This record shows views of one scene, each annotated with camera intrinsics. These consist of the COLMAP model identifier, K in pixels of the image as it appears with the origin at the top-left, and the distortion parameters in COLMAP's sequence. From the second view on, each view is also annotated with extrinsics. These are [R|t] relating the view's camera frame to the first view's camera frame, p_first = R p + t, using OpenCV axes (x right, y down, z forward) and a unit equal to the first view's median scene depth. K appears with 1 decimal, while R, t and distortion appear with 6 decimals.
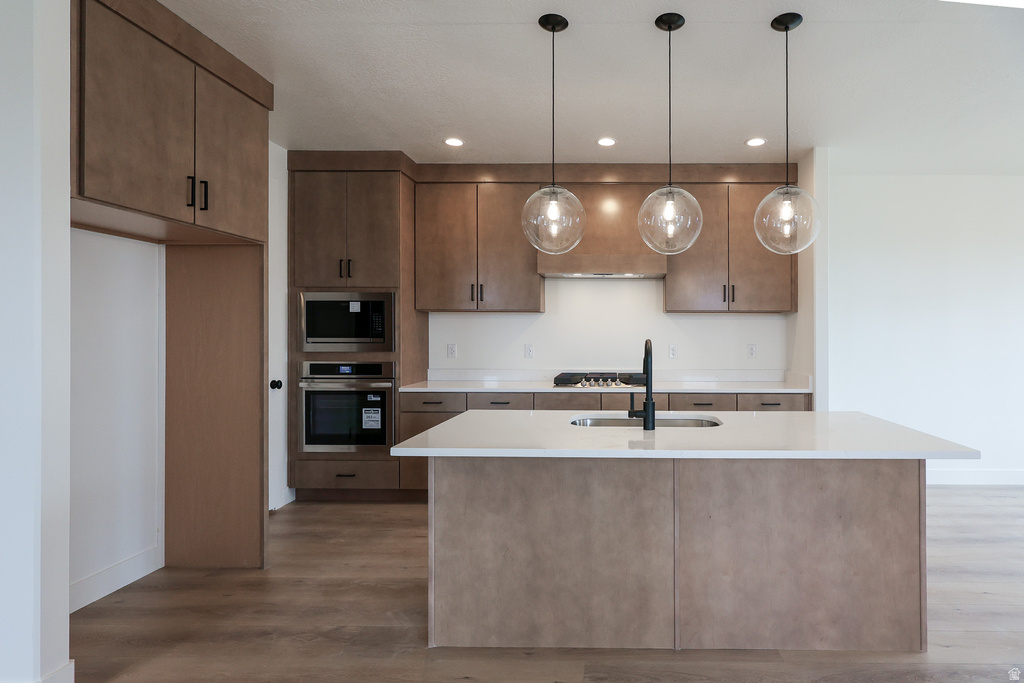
lens RADIAL K [[521.2, 0, 614.1], [0, 521.2, 331.7], [0, 0, 1]] dist [-0.001627, -0.001834]
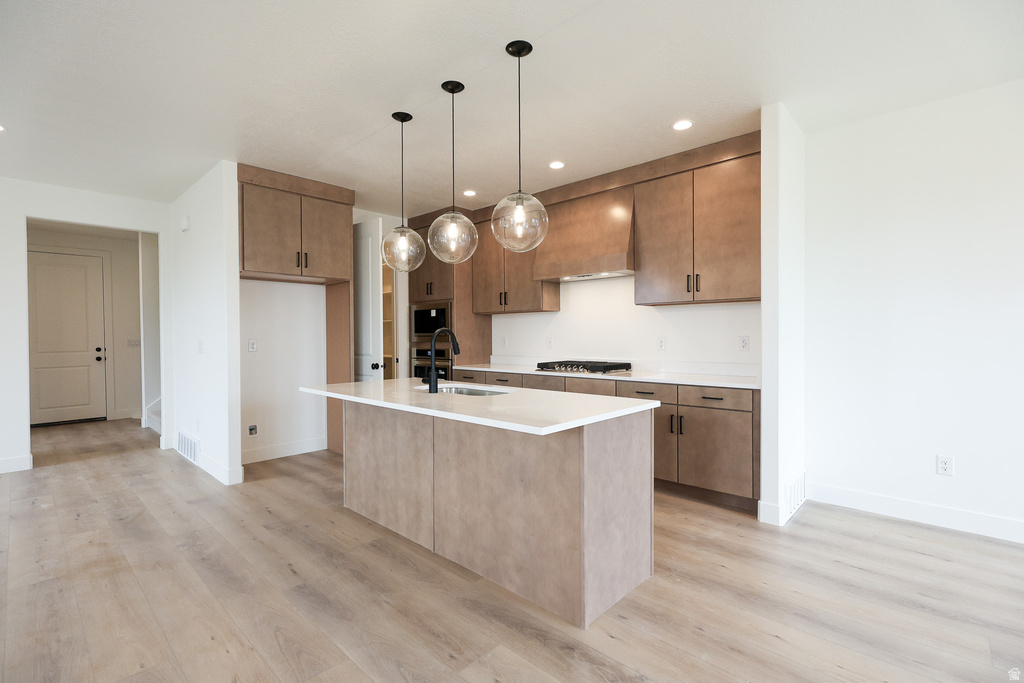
lens RADIAL K [[466.5, 0, 502.7], [0, 466.5, 342.4], [0, 0, 1]] dist [-0.004274, -0.000281]
pose [[0.728109, 0.001573, -0.685460, 0.602301], [0.012006, 0.999815, 0.015047, 0.021080], [0.685356, -0.019186, 0.727955, 0.130403]]
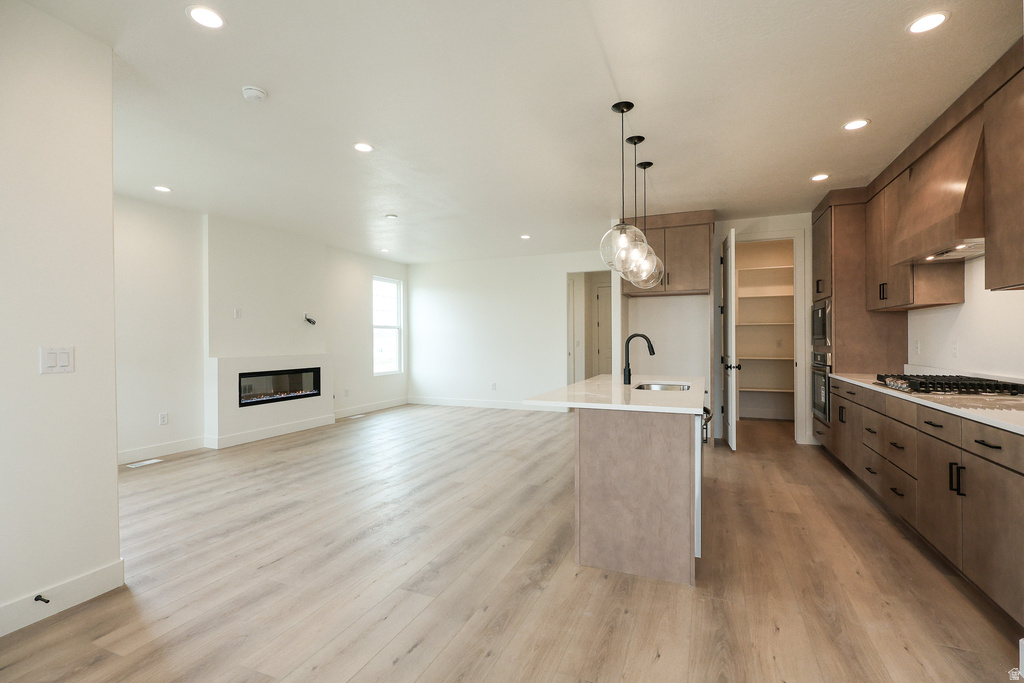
lens RADIAL K [[466.5, 0, 518.4], [0, 466.5, 342.7], [0, 0, 1]] dist [-0.004274, -0.000281]
pose [[-0.371973, 0.003507, -0.928237, 0.959668], [0.006078, 0.999981, 0.001342, 0.024246], [0.928224, -0.005143, -0.371987, 0.715283]]
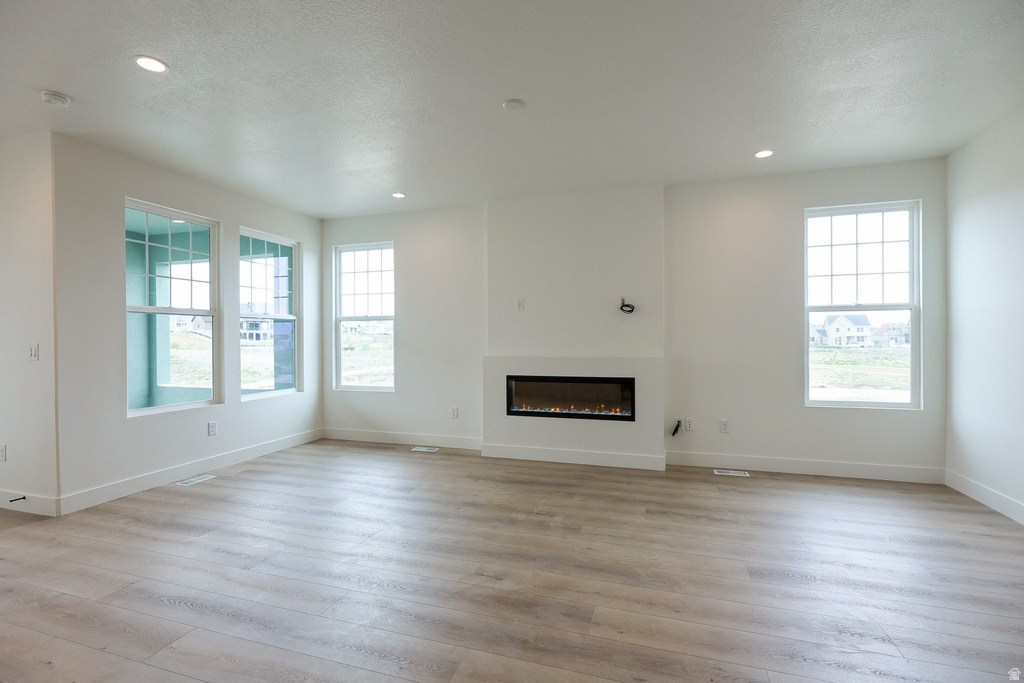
lens RADIAL K [[466.5, 0, 514.5], [0, 466.5, 340.4], [0, 0, 1]] dist [-0.004274, -0.000281]
pose [[-0.952454, -0.000078, 0.304682, -0.419476], [-0.000086, 1.000000, -0.000013, 0.022832], [-0.304682, -0.000039, -0.952454, 0.552656]]
